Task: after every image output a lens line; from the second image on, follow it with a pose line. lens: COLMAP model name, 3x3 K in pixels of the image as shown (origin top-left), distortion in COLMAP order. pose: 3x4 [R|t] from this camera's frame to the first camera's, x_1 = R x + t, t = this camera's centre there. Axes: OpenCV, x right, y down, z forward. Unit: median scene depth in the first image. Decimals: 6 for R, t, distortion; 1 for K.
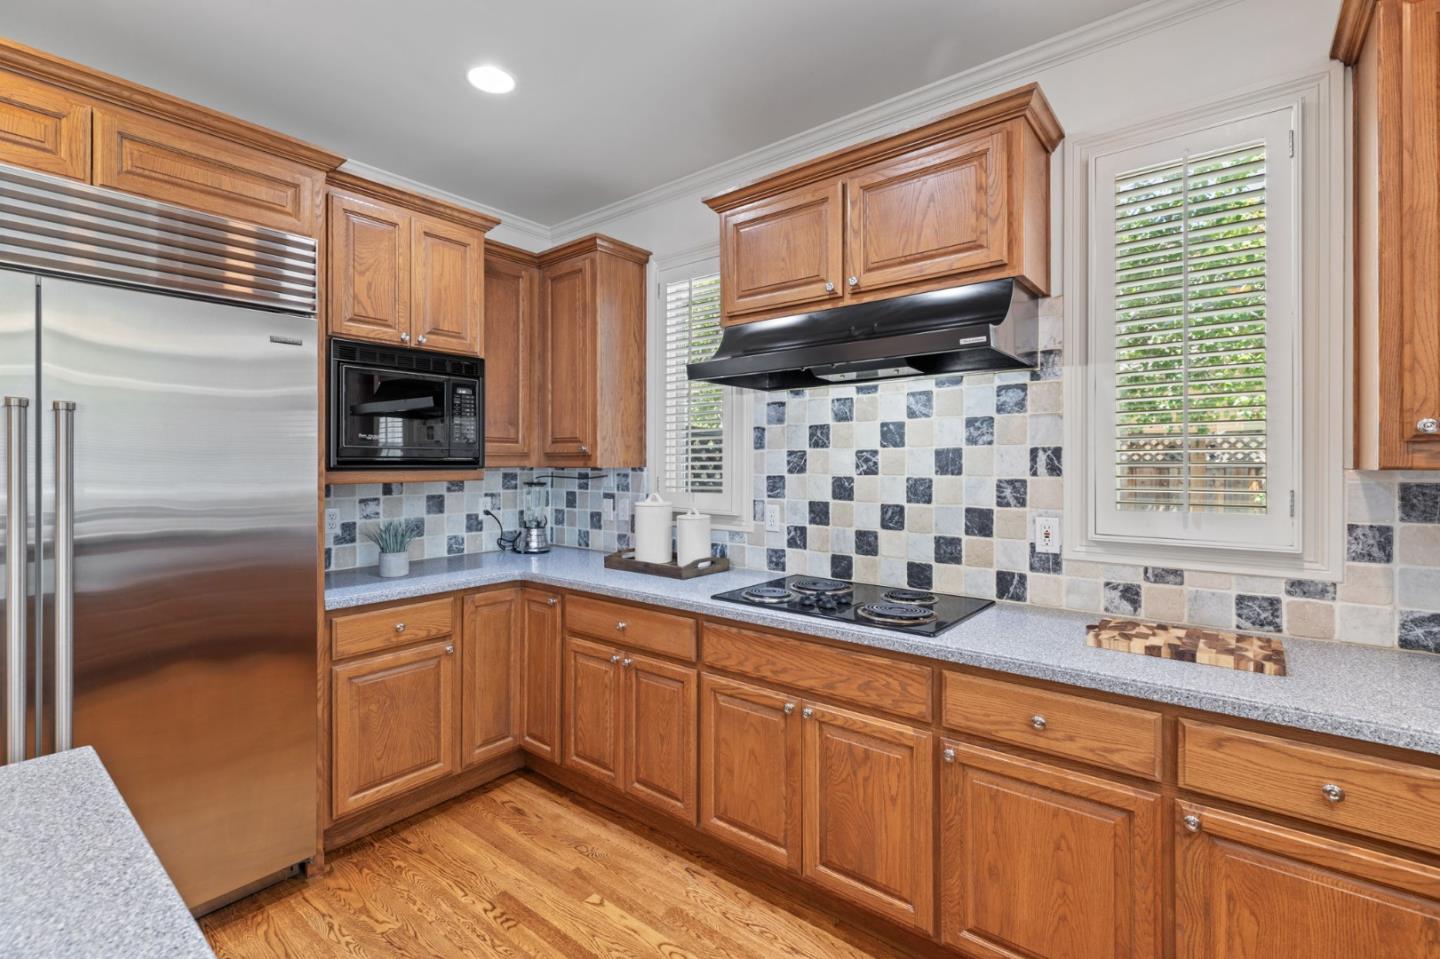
lens RADIAL K [[649.8, 0, 712.6], [0, 649.8, 460.5], [0, 0, 1]] dist [0.004297, 0.000240]
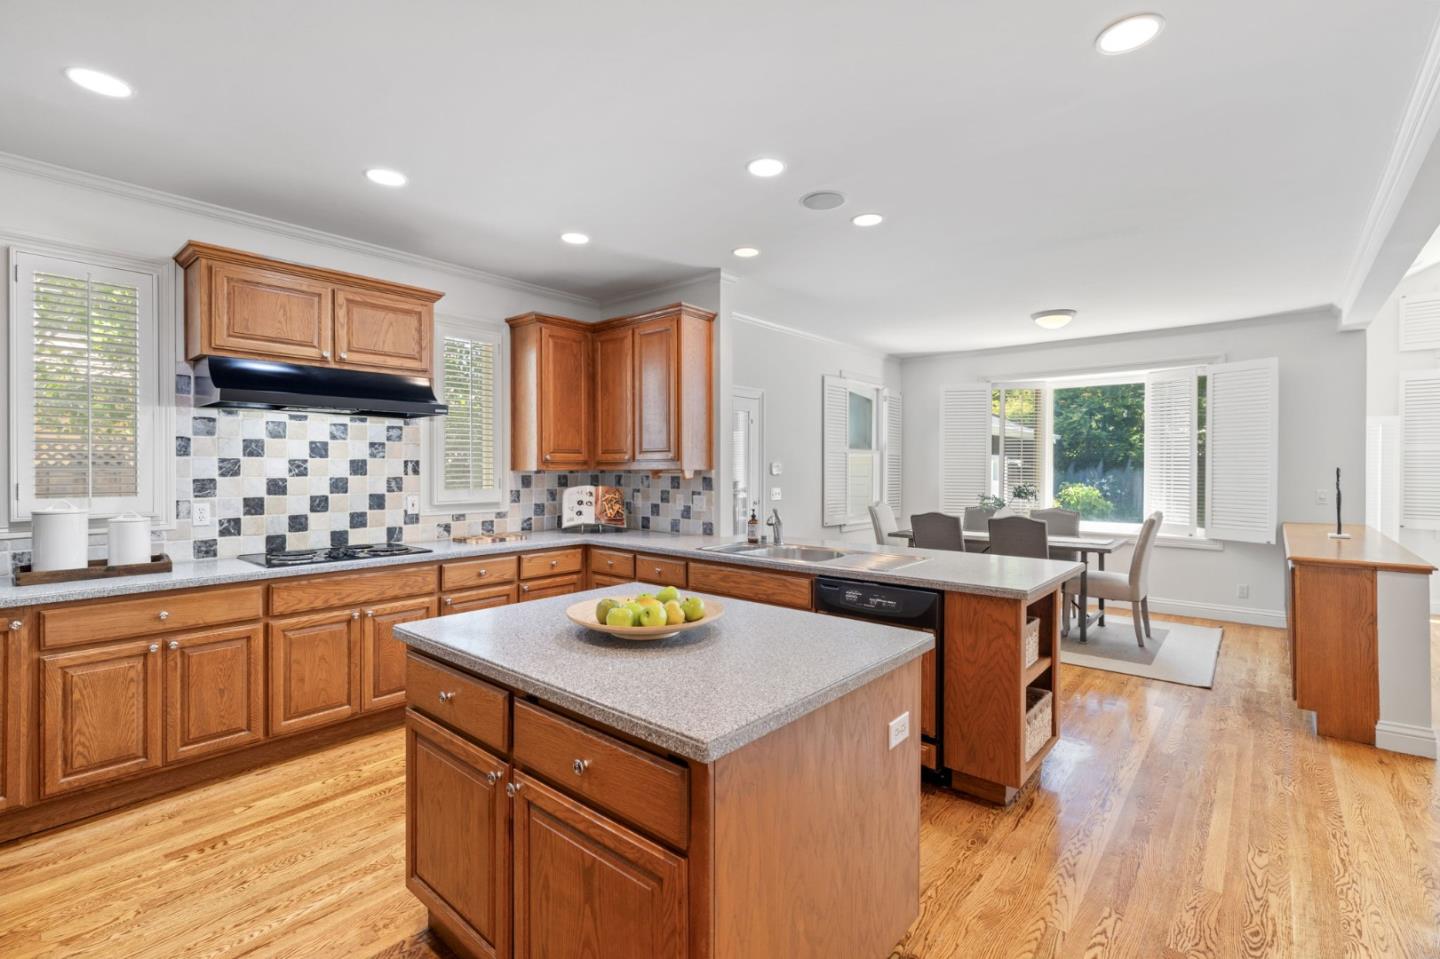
lens RADIAL K [[649.8, 0, 713.3], [0, 649.8, 469.9], [0, 0, 1]] dist [0.004297, 0.000240]
pose [[0.026201, -0.002564, 0.999653, -1.284945], [-0.004945, 0.999984, 0.002695, -0.000969], [-0.999644, -0.005014, 0.026188, 0.037253]]
